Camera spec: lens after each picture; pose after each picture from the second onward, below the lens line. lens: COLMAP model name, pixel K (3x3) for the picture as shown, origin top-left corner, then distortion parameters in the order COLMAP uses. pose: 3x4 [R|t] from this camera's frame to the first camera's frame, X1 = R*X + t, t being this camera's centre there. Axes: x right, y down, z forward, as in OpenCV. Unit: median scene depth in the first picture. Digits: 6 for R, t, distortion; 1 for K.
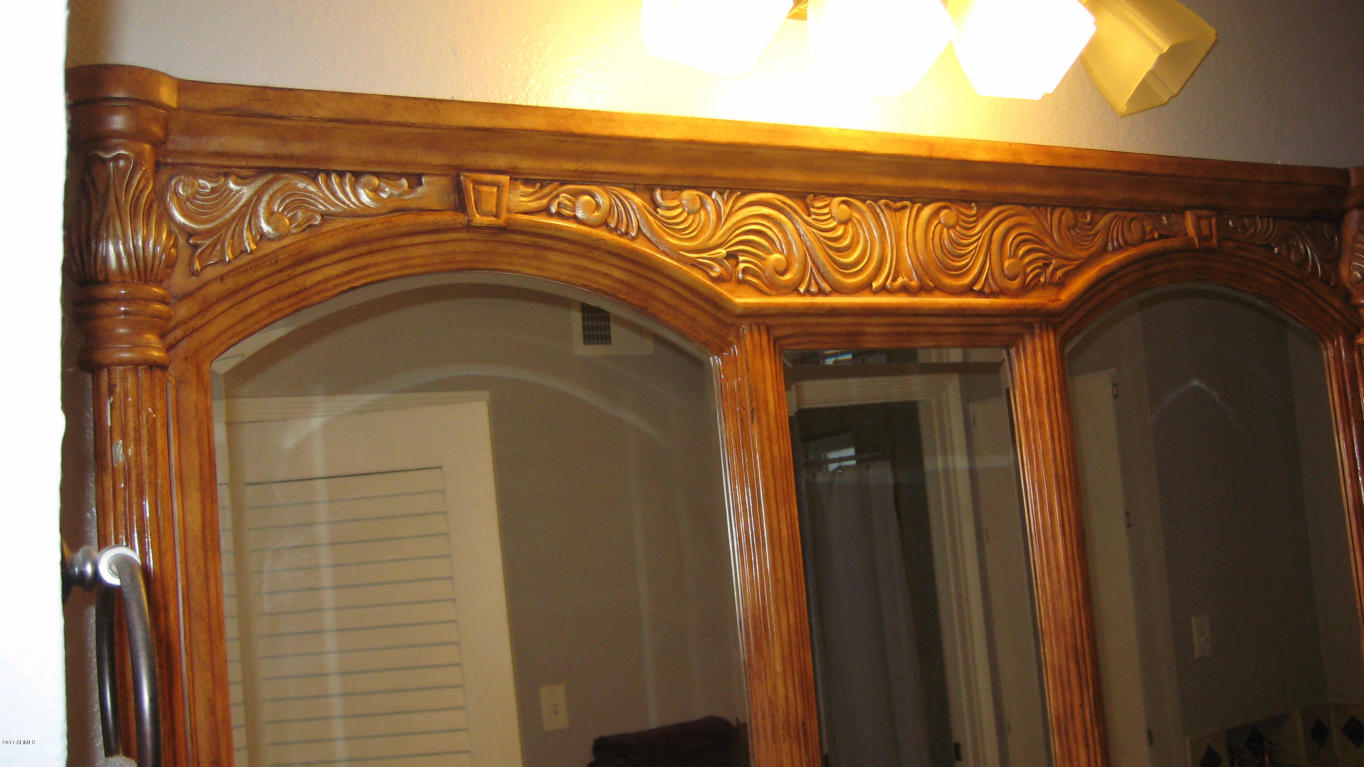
lens RADIAL K [[1423.7, 0, 653.8], [0, 1423.7, 369.1], [0, 0, 1]] dist [-0.099141, 0.000000]
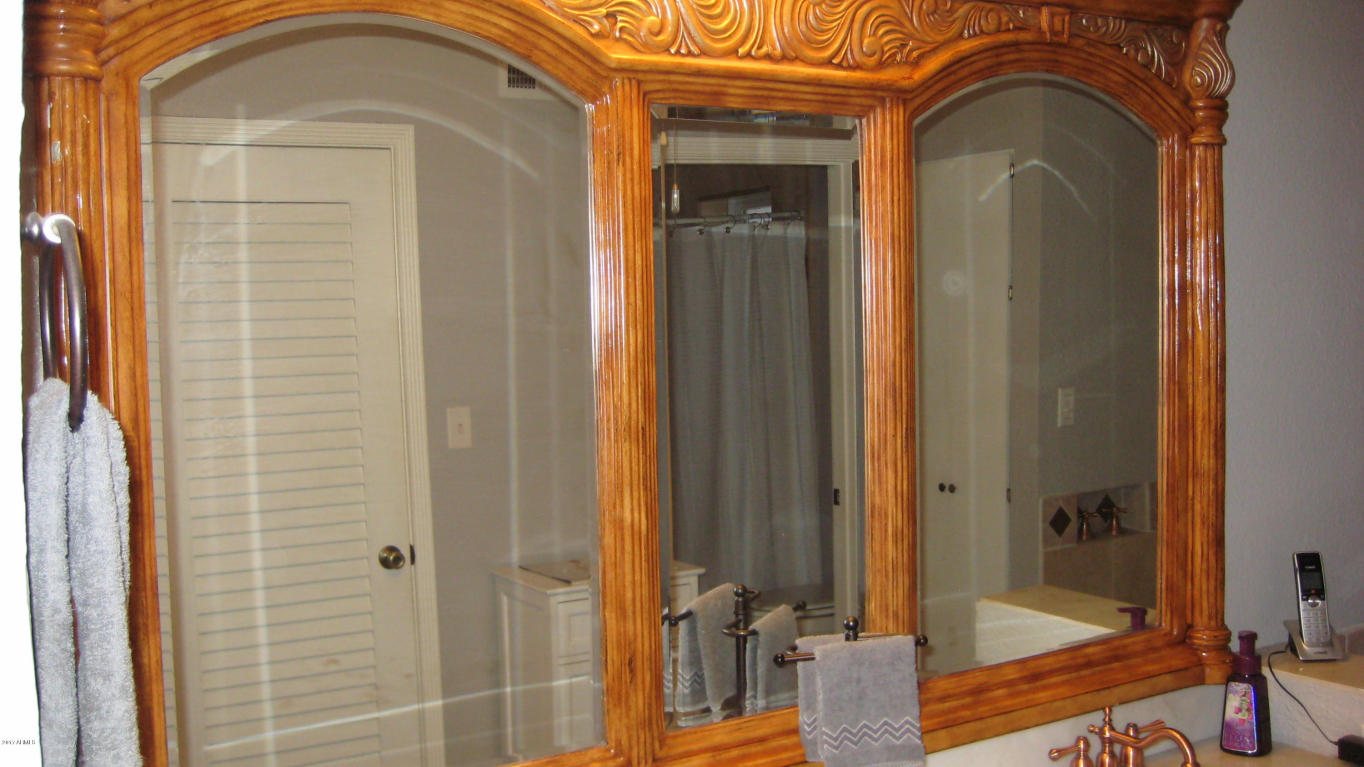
lens RADIAL K [[1423.7, 0, 655.5], [0, 1423.7, 372.0], [0, 0, 1]] dist [-0.099141, 0.000000]
pose [[0.996443, 0.067413, 0.050568, 0.049449], [-0.075205, 0.982110, 0.172639, 0.001288], [-0.038025, -0.175828, 0.983686, -0.139092]]
